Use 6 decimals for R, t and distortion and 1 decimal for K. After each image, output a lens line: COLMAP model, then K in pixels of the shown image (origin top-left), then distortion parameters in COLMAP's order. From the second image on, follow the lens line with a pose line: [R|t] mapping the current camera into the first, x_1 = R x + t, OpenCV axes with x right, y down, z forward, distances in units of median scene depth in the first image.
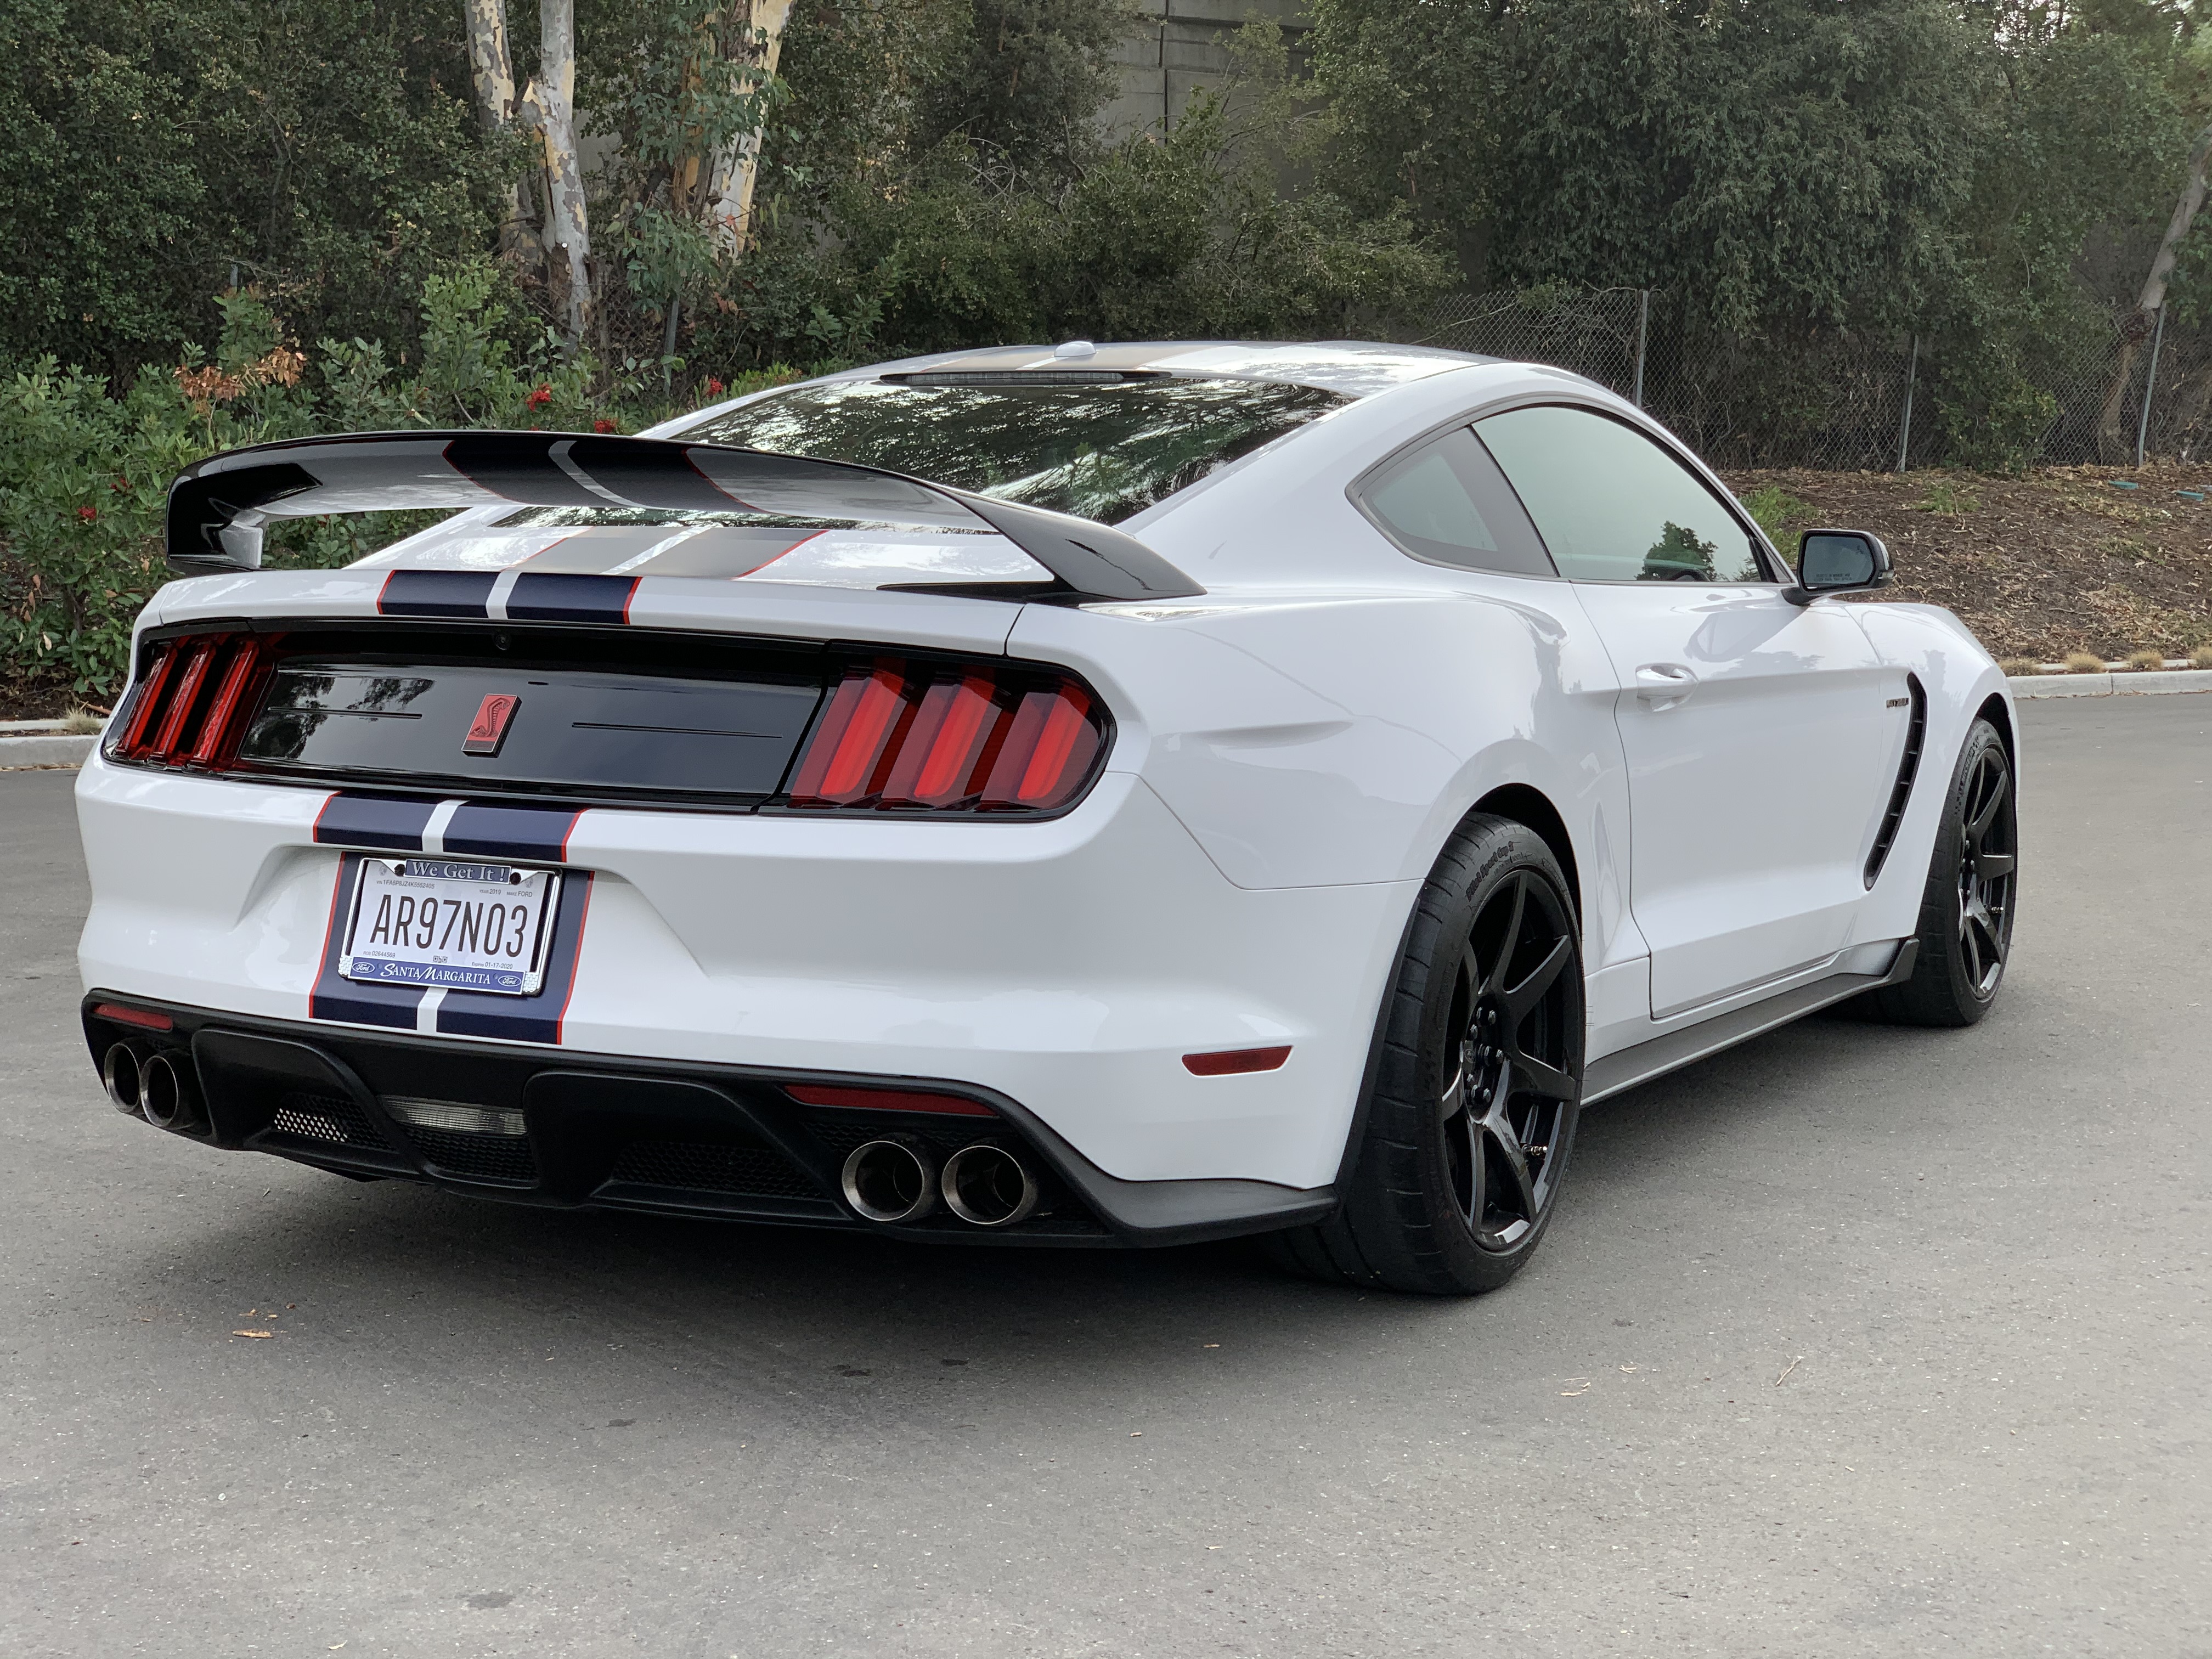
lens RADIAL K [[3297.1, 0, 1106.0], [0, 3297.1, 829.5], [0, 0, 1]] dist [0.010945, 0.041998]
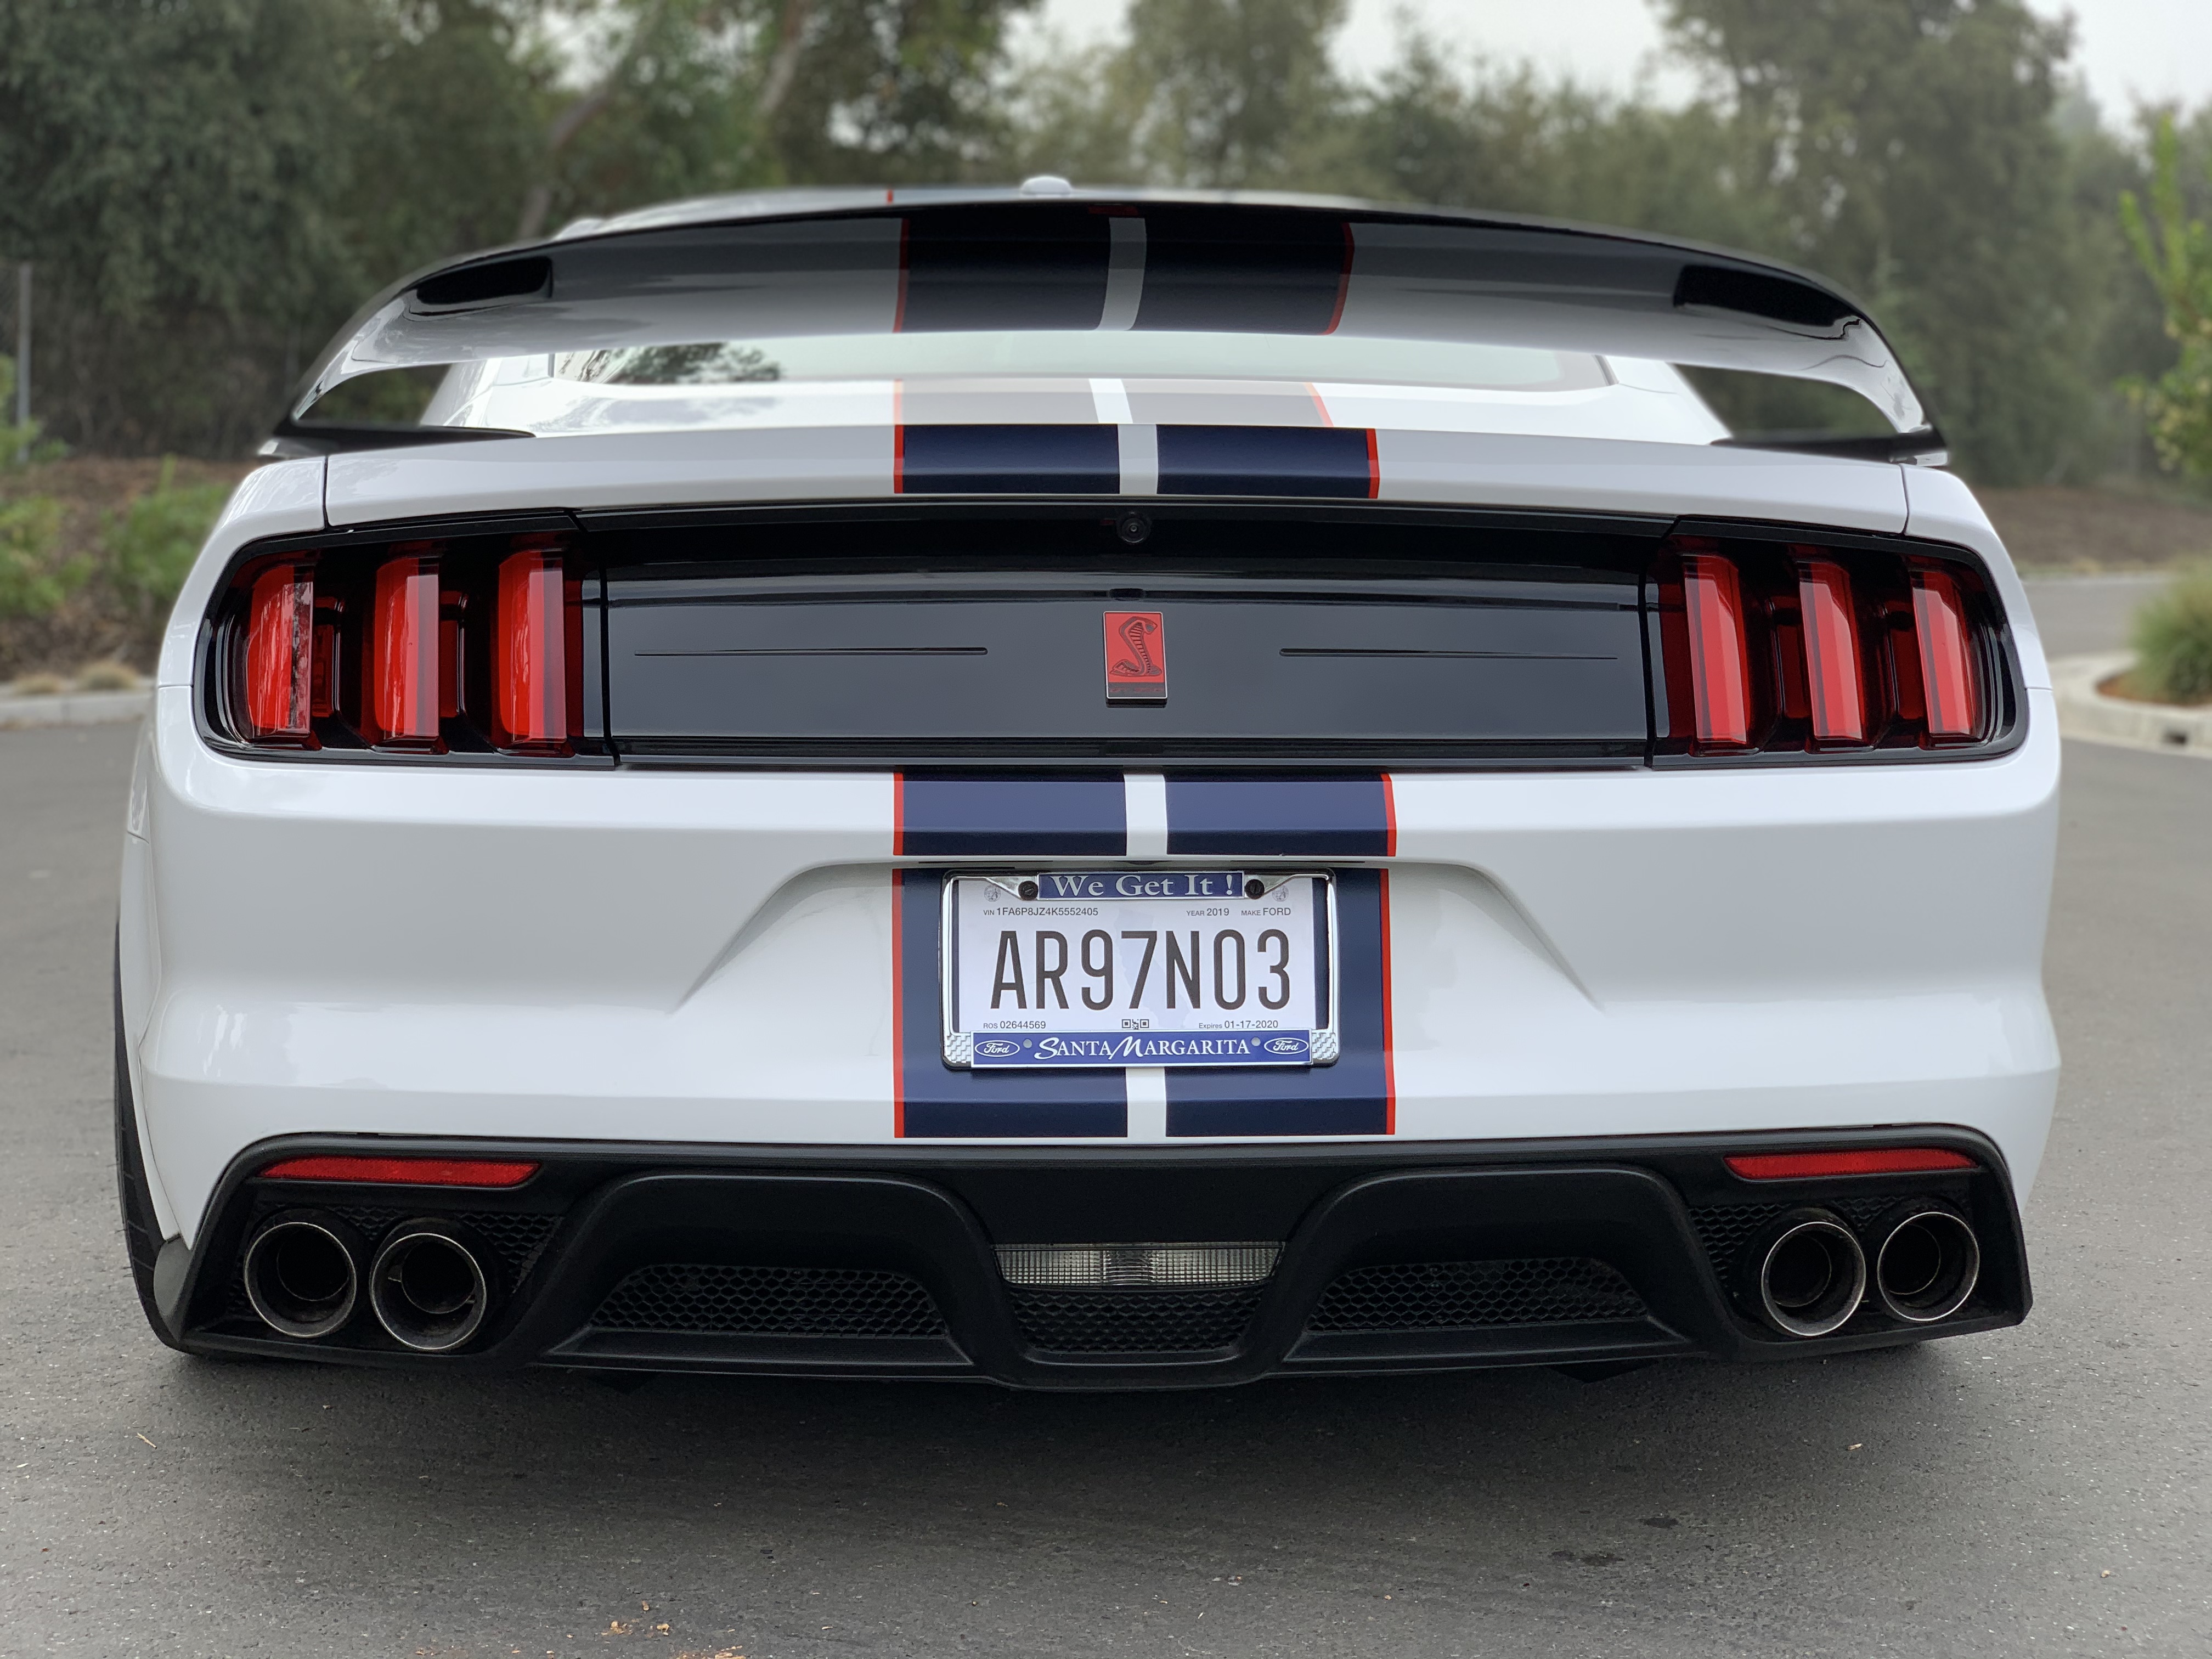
lens RADIAL K [[3297.1, 0, 1106.0], [0, 3297.1, 829.5], [0, 0, 1]] dist [0.010945, 0.041998]
pose [[0.852253, -0.055614, 0.520165, -0.535119], [0.057353, 0.998272, 0.012763, -0.006792], [-0.519976, 0.018955, 0.853971, 0.453254]]
